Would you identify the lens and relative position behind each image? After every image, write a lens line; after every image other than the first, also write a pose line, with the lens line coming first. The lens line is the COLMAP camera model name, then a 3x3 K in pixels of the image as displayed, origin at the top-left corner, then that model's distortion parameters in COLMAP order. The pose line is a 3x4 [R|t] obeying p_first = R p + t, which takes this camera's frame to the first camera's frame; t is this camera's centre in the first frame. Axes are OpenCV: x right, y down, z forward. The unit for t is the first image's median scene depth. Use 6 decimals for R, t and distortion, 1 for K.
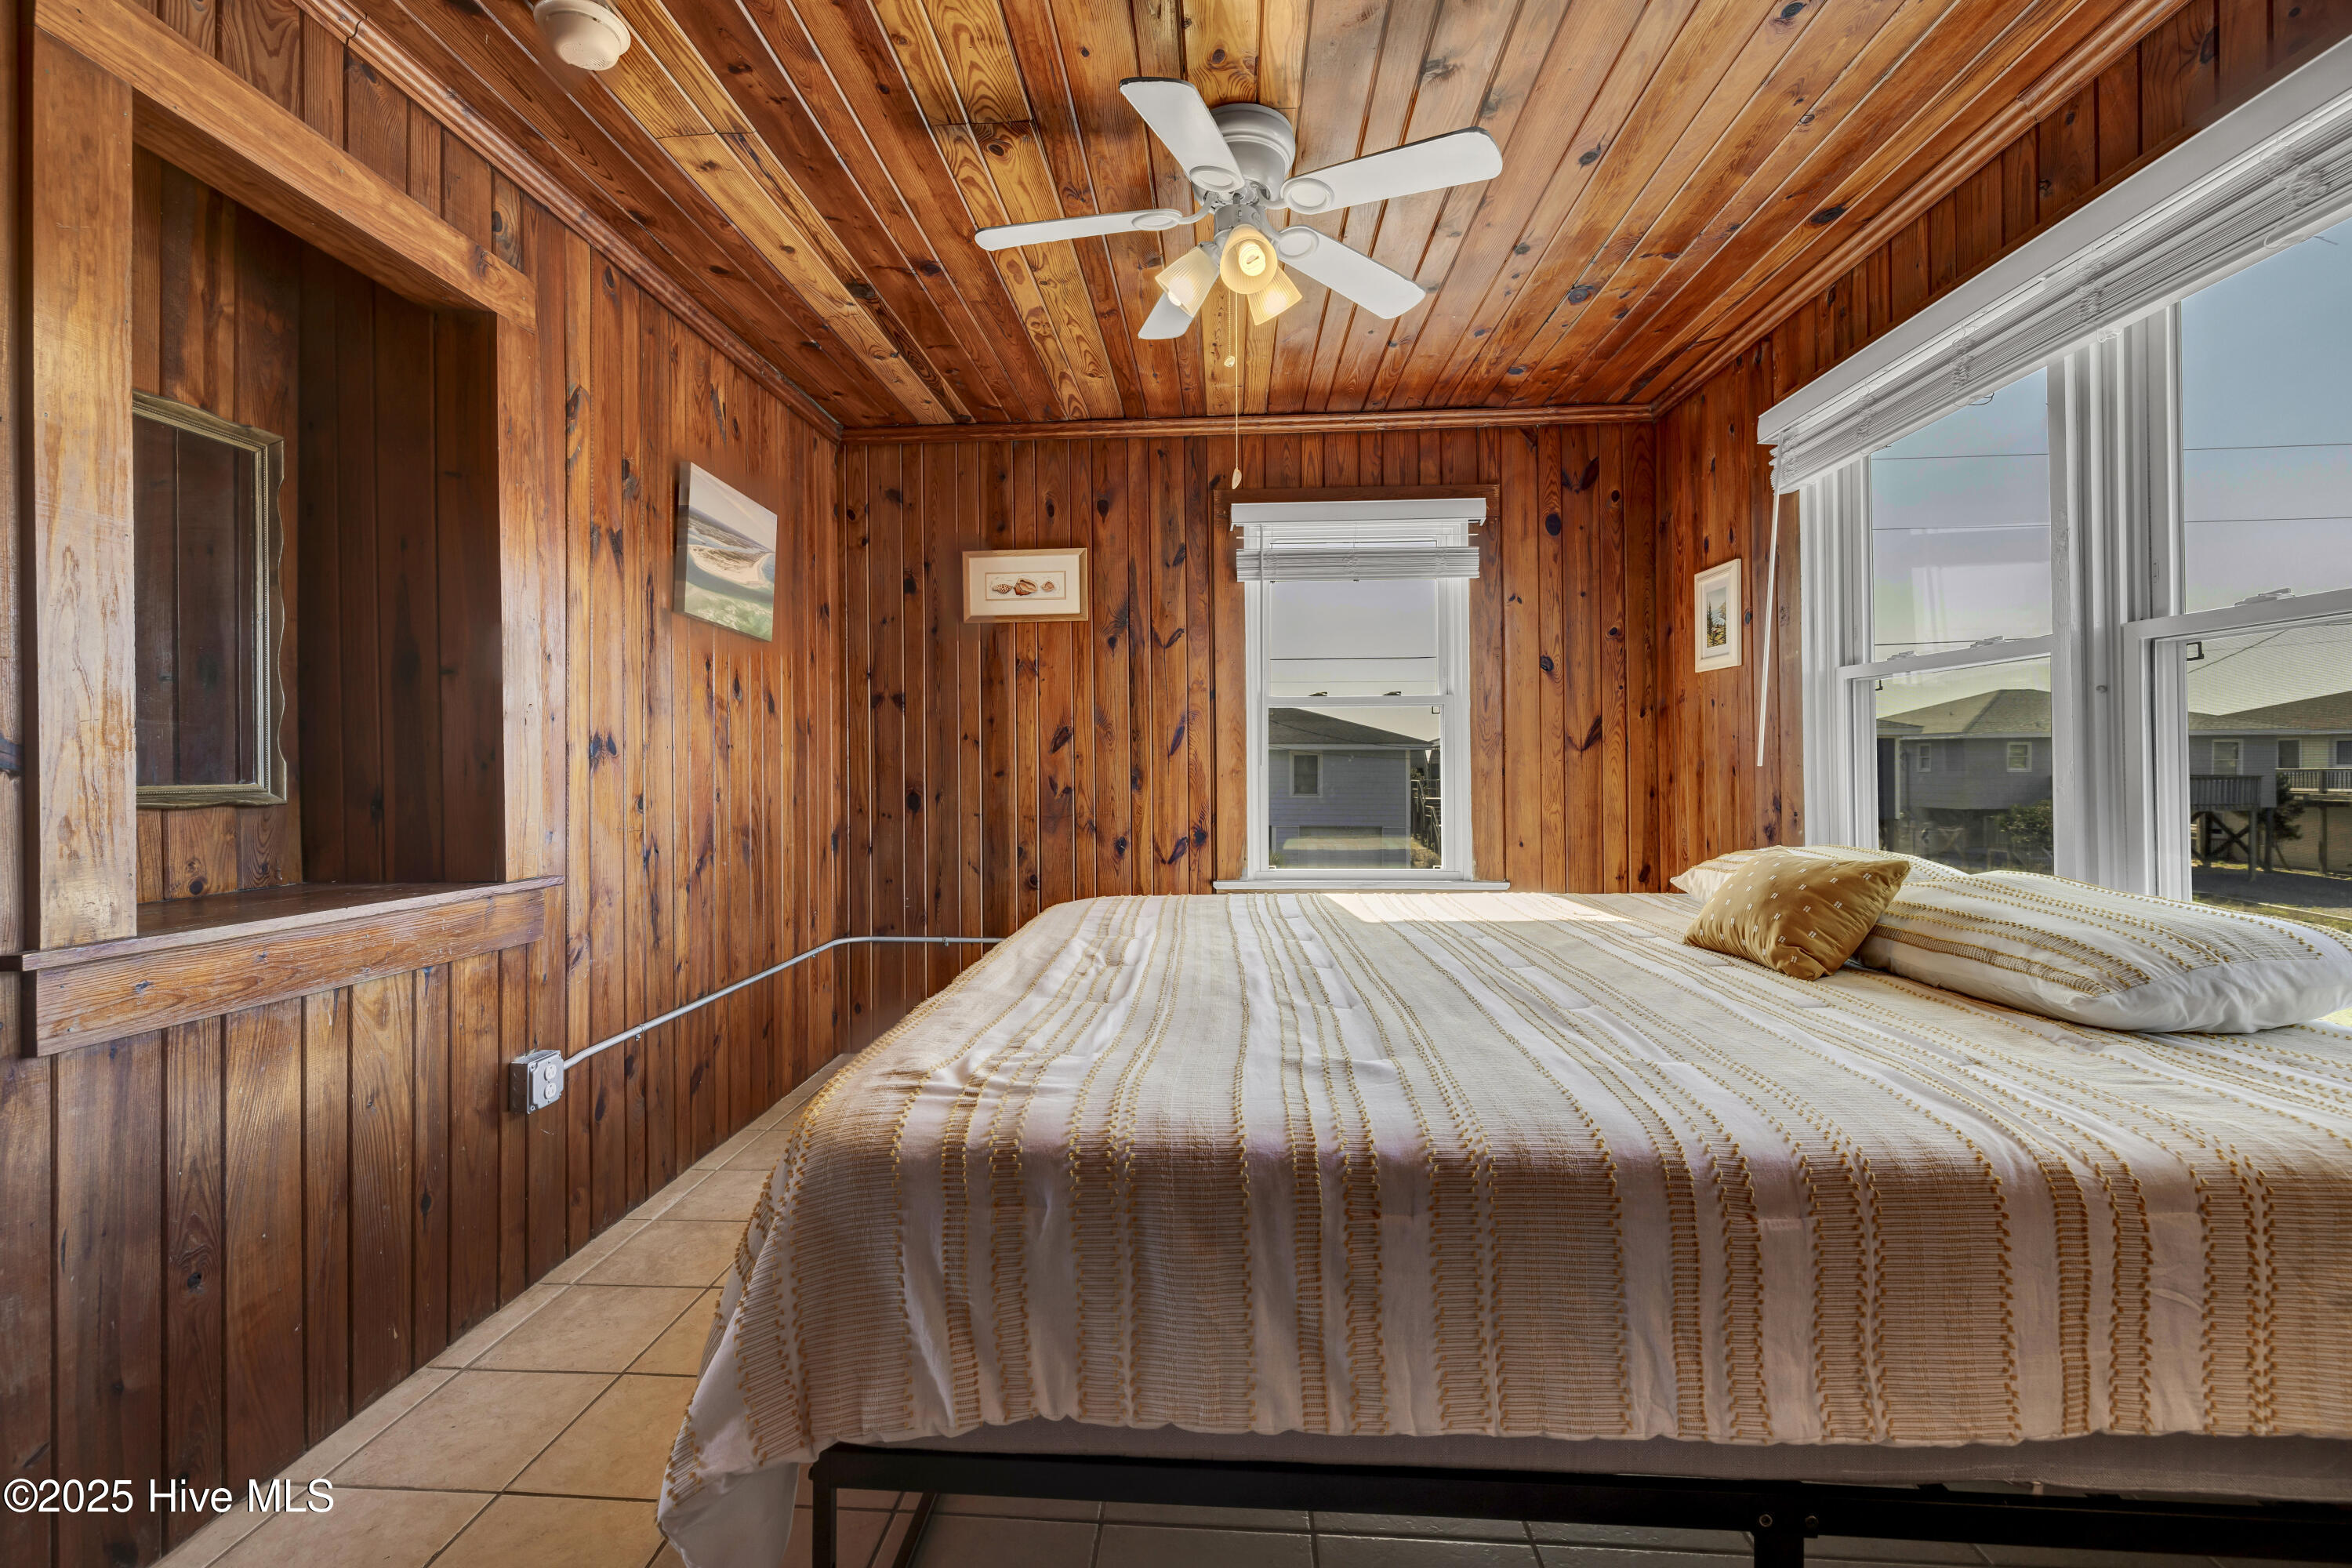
lens RADIAL K [[1002.1, 0, 1159.4], [0, 1002.1, 772.5], [0, 0, 1]] dist [-0.001315, -0.000380]
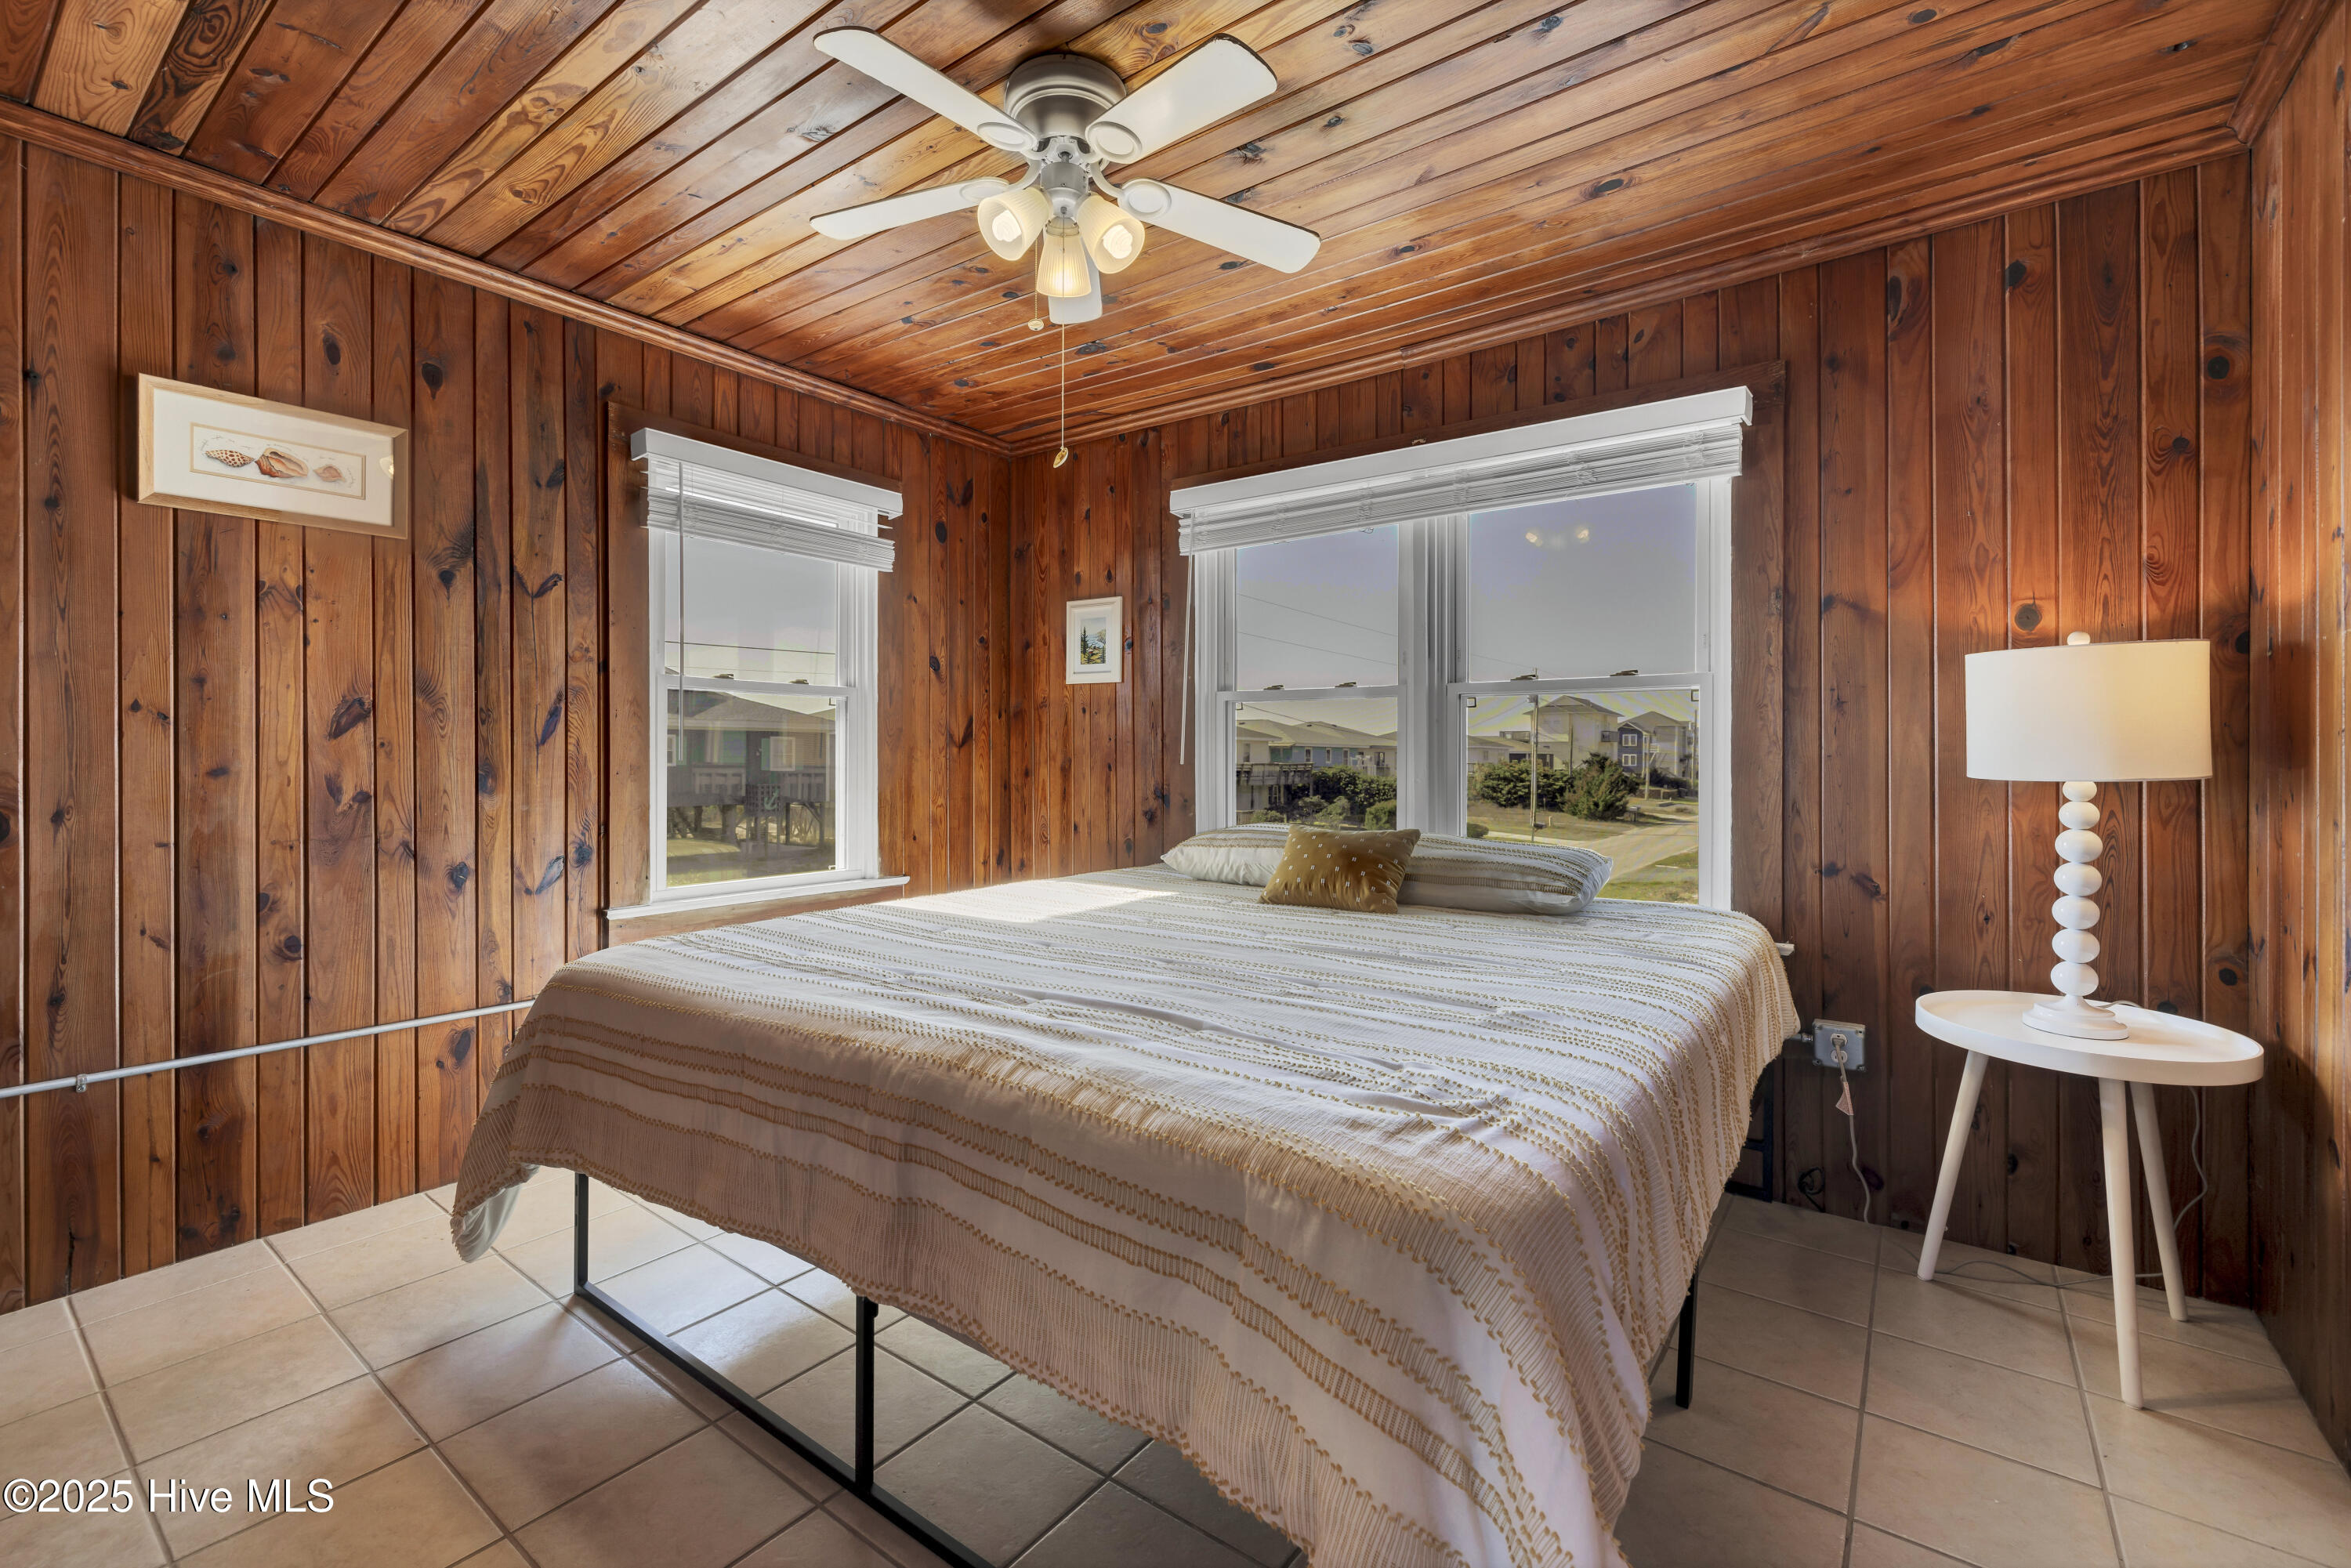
lens RADIAL K [[1001.7, 0, 1161.1], [0, 1001.7, 762.8], [0, 0, 1]] dist [-0.001315, -0.000380]
pose [[0.549581, 0.001317, 0.835440, -0.359704], [-0.002832, 0.999996, 0.000287, -0.006301], [-0.835436, -0.002524, 0.549582, 0.227939]]
